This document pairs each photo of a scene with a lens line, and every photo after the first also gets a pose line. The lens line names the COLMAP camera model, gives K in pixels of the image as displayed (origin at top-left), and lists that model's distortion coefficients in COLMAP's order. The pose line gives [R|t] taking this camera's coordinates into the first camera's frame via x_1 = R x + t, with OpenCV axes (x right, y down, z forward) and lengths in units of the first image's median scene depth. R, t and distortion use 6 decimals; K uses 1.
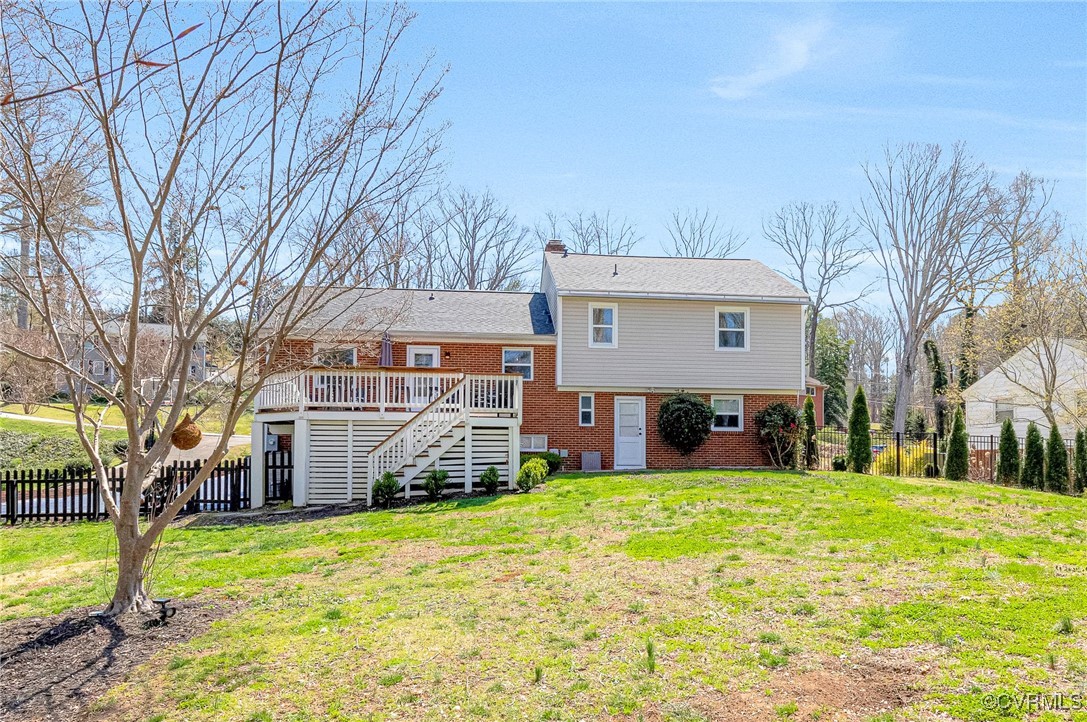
lens RADIAL K [[799.9, 0, 568.9], [0, 799.9, 434.9], [0, 0, 1]] dist [0.002761, 0.000816]
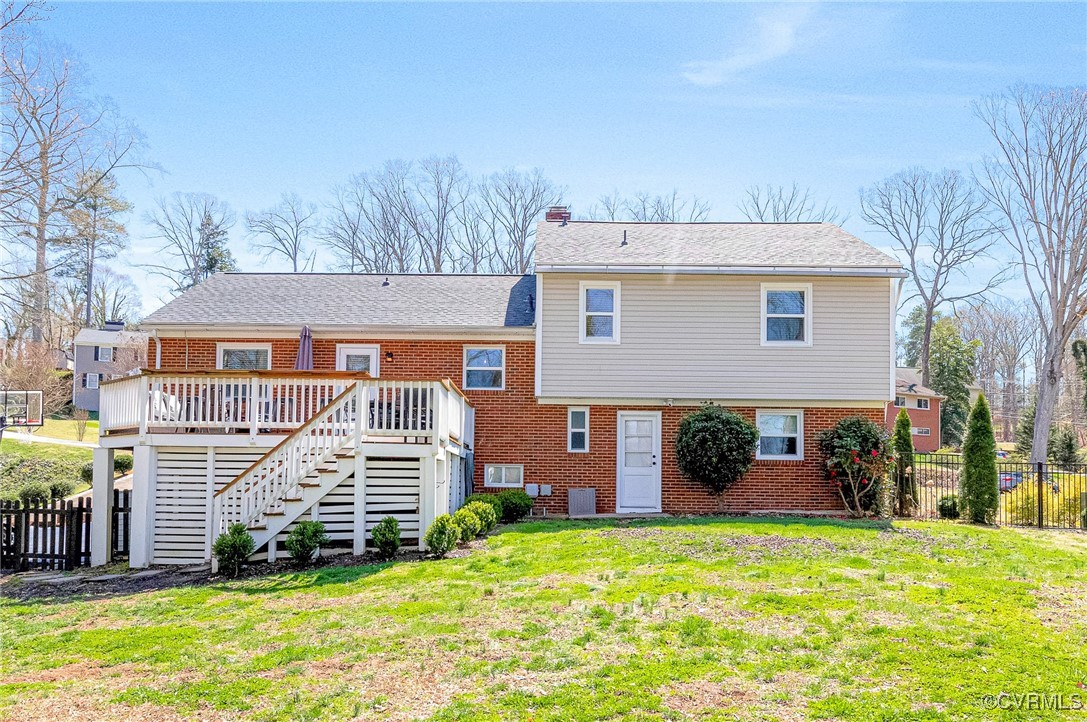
lens RADIAL K [[878.4, 0, 522.3], [0, 878.4, 442.4], [0, 0, 1]] dist [0.004369, -0.003578]
pose [[0.990206, 0.001371, -0.139604, 0.083134], [-0.003128, 0.999919, -0.012372, -0.010230], [0.139576, 0.012688, 0.990130, 0.206531]]
